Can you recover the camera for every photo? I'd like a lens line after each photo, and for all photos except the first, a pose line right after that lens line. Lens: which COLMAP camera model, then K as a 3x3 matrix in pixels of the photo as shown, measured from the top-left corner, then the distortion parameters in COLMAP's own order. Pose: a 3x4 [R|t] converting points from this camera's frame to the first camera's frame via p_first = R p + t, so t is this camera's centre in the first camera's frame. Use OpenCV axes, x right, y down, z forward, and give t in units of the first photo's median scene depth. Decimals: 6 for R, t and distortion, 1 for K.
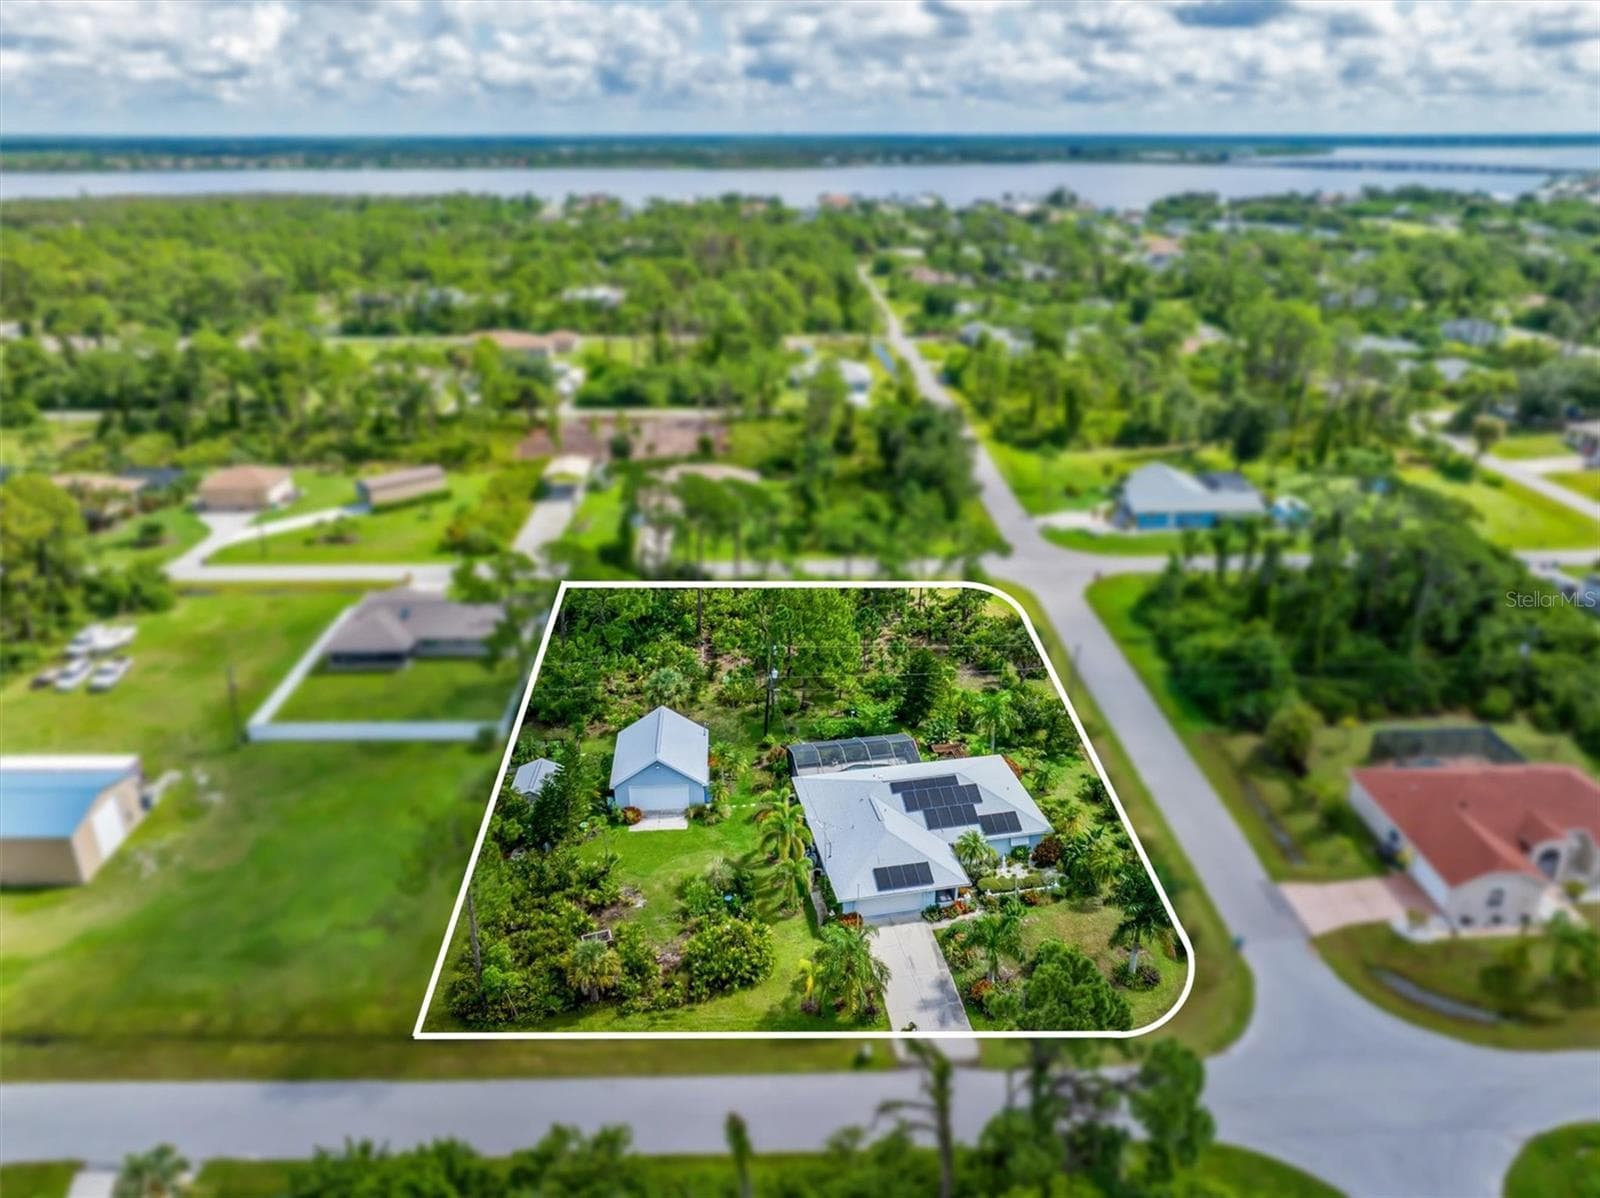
lens RADIAL K [[1130.1, 0, 800.0], [0, 1130.1, 599.0], [0, 0, 1]] dist [-0.039935, 0.026858]
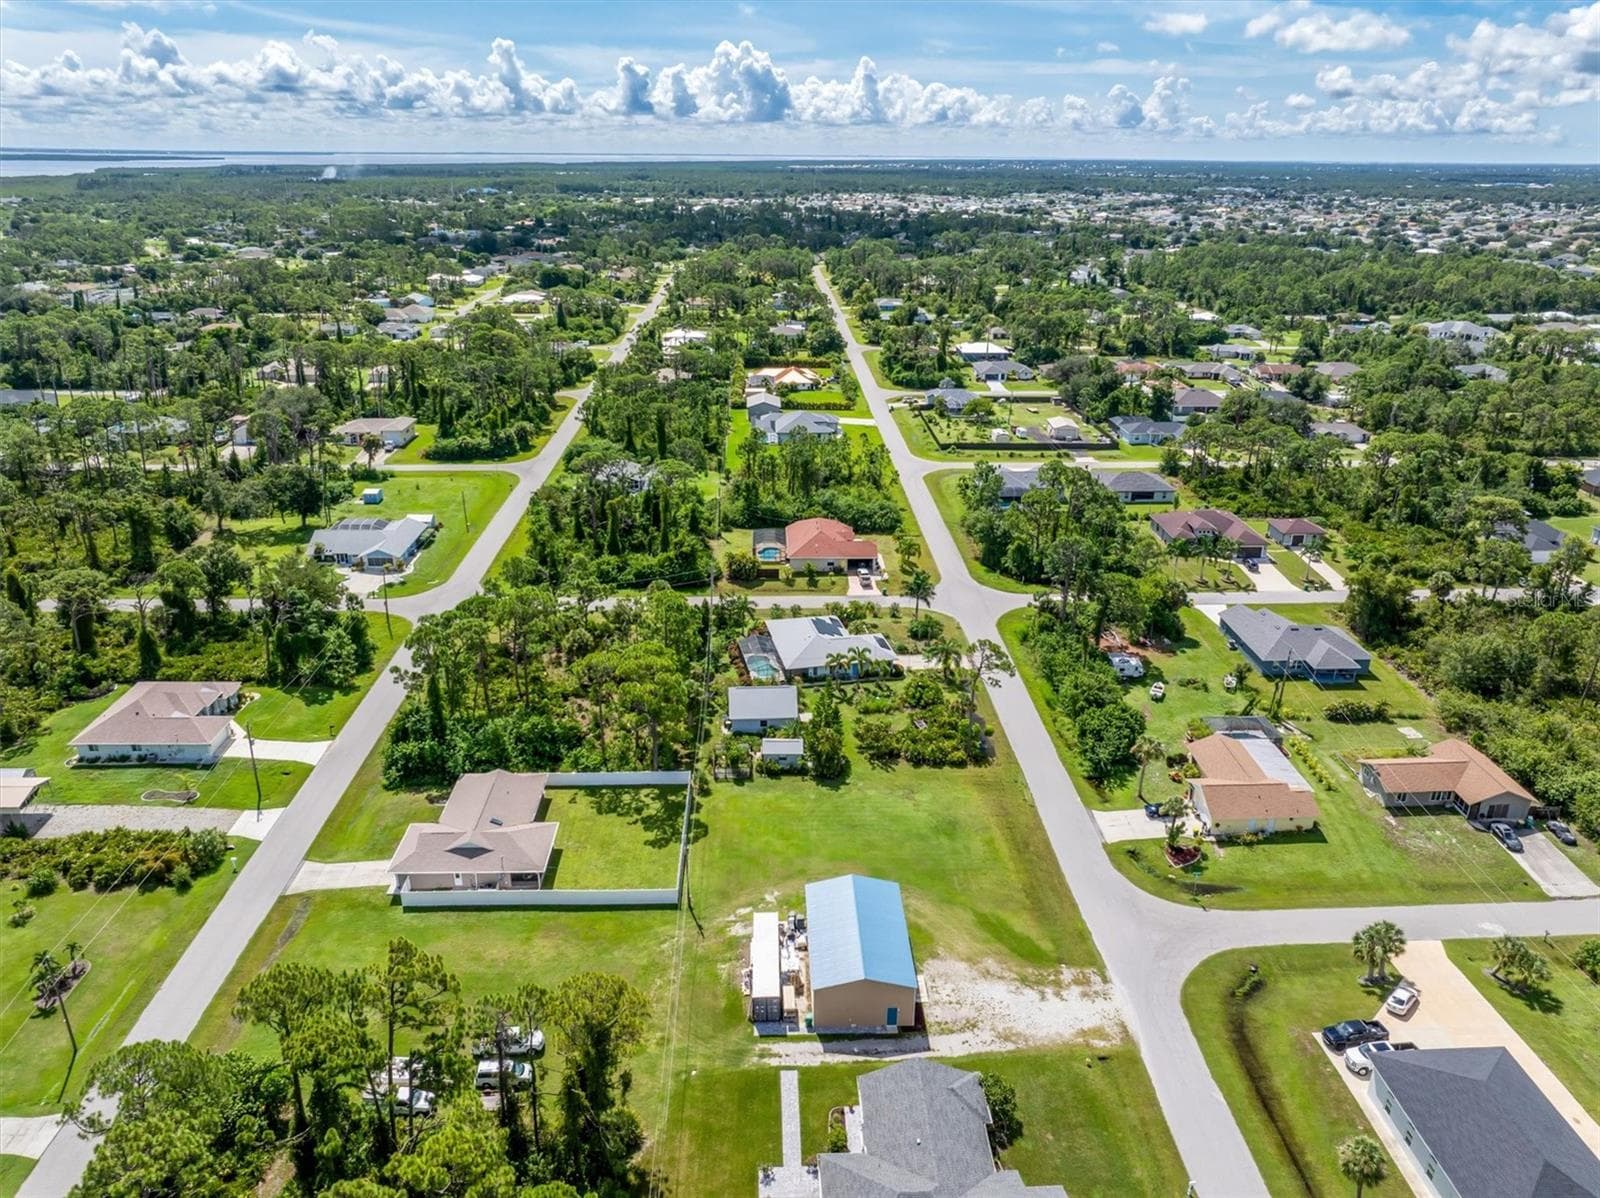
lens RADIAL K [[1130.1, 0, 800.0], [0, 1130.1, 599.0], [0, 0, 1]] dist [-0.039935, 0.026858]
pose [[-0.009509, -0.366081, 0.930534, -1.244250], [0.371065, 0.862842, 0.343242, -0.410973], [-0.928558, 0.348552, 0.127635, 0.567784]]
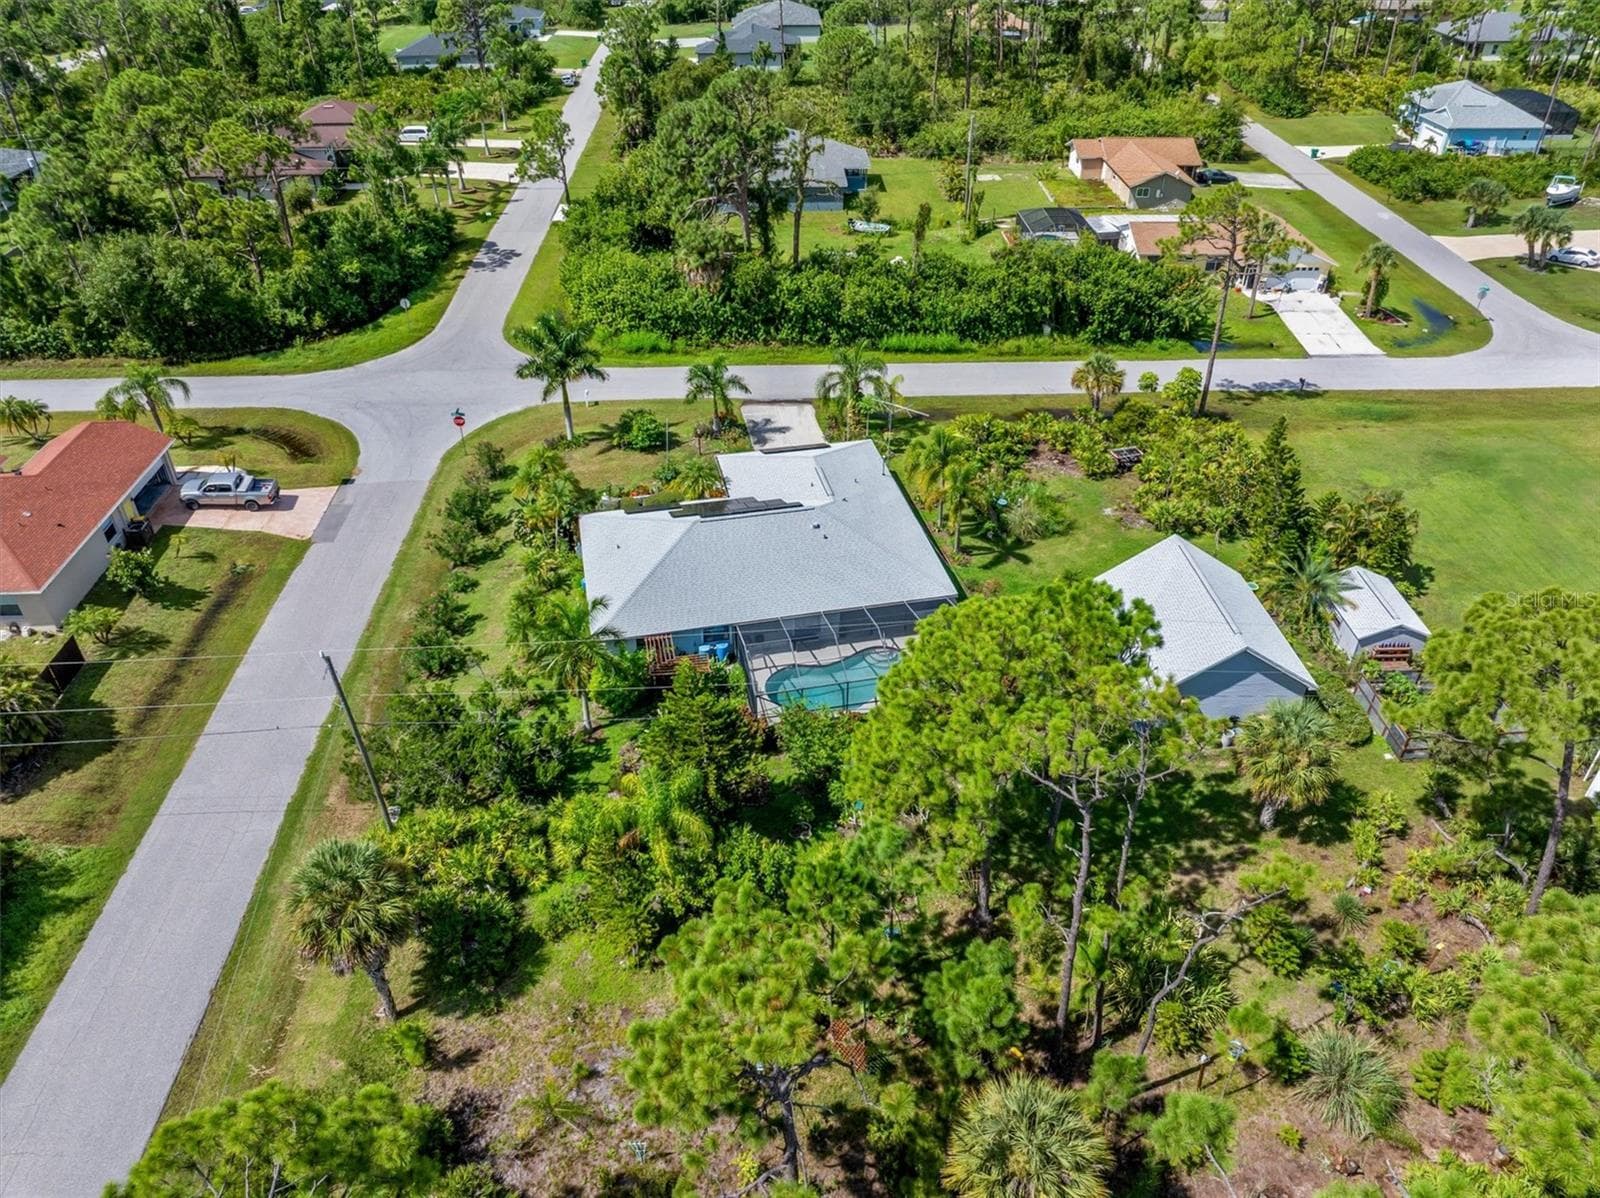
lens RADIAL K [[1117.1, 0, 800.0], [0, 1117.1, 599.0], [0, 0, 1]] dist [-0.042250, 0.023330]
pose [[-0.999907, 0.011202, -0.007842, 0.066393], [-0.000828, 0.522847, 0.852426, -0.274440], [0.013649, 0.852353, -0.522788, 1.031823]]
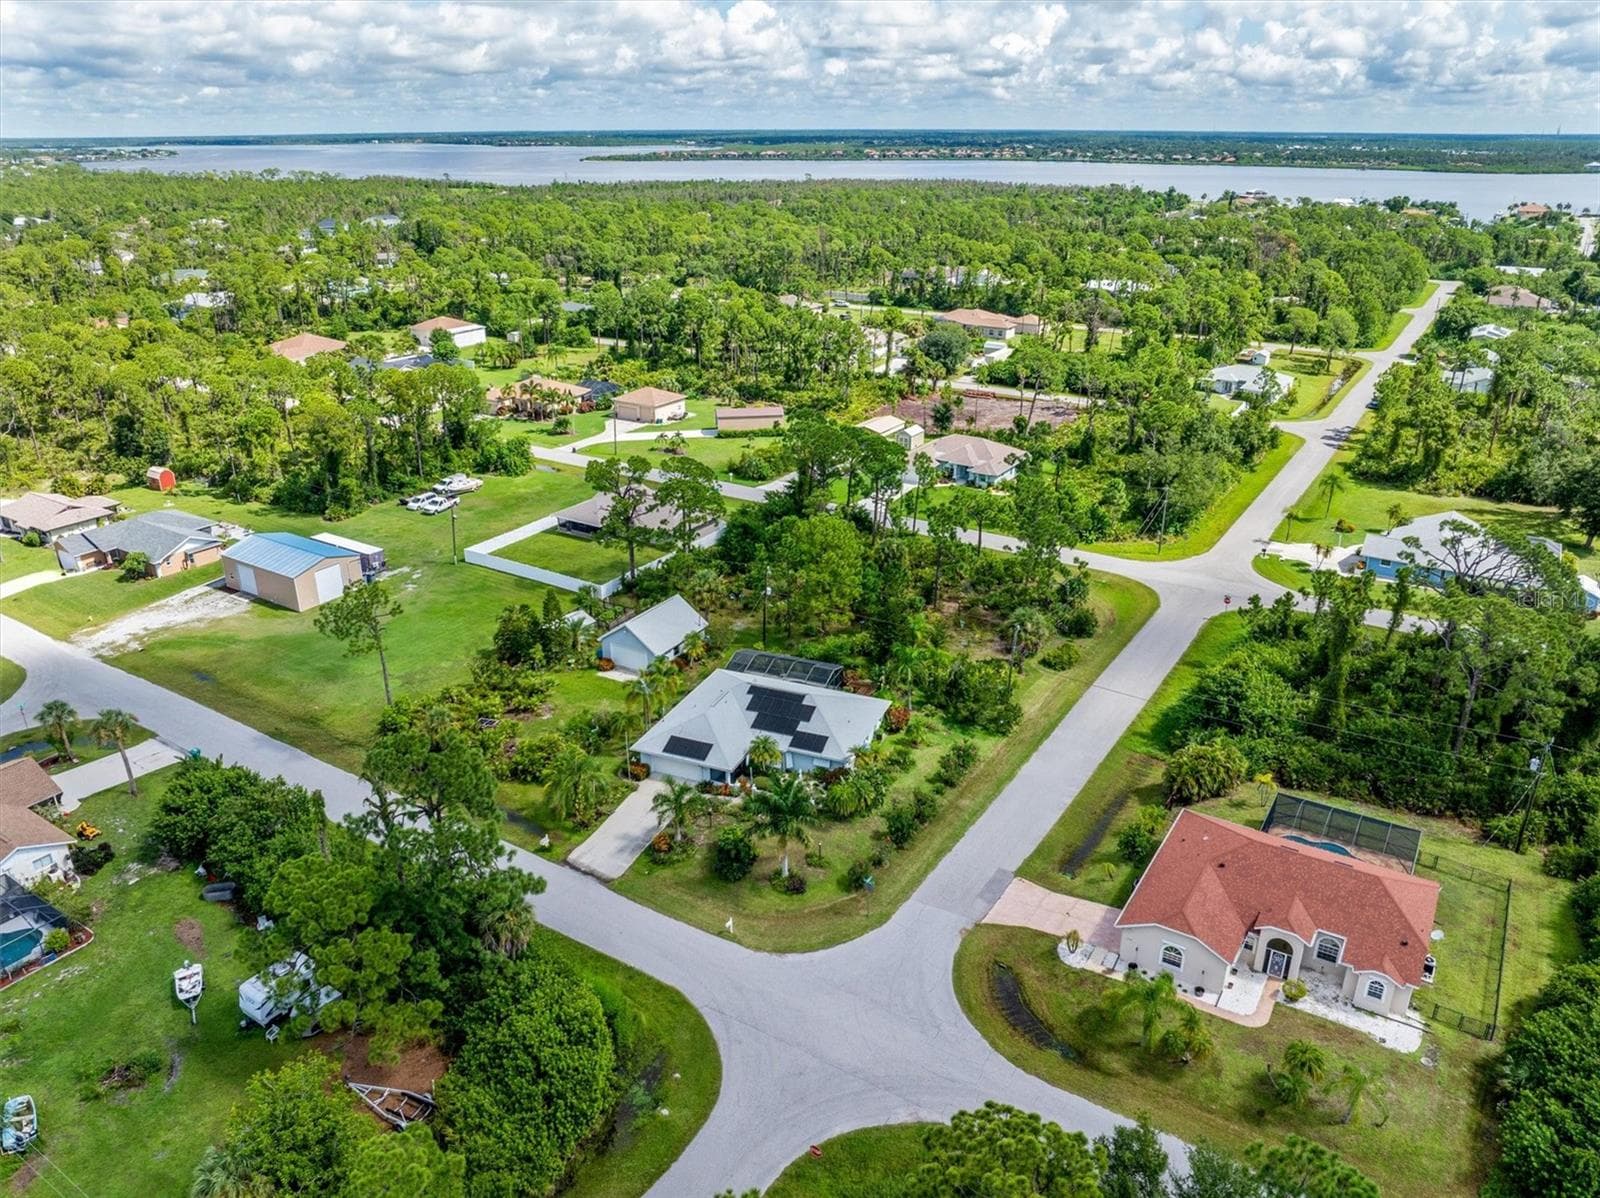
lens RADIAL K [[1130.1, 0, 800.0], [0, 1130.1, 599.0], [0, 0, 1]] dist [-0.039935, 0.026858]
pose [[0.826229, 0.215371, -0.520540, 0.524562], [-0.213492, 0.974816, 0.064460, -0.006661], [0.521313, 0.057872, 0.851401, 0.024512]]
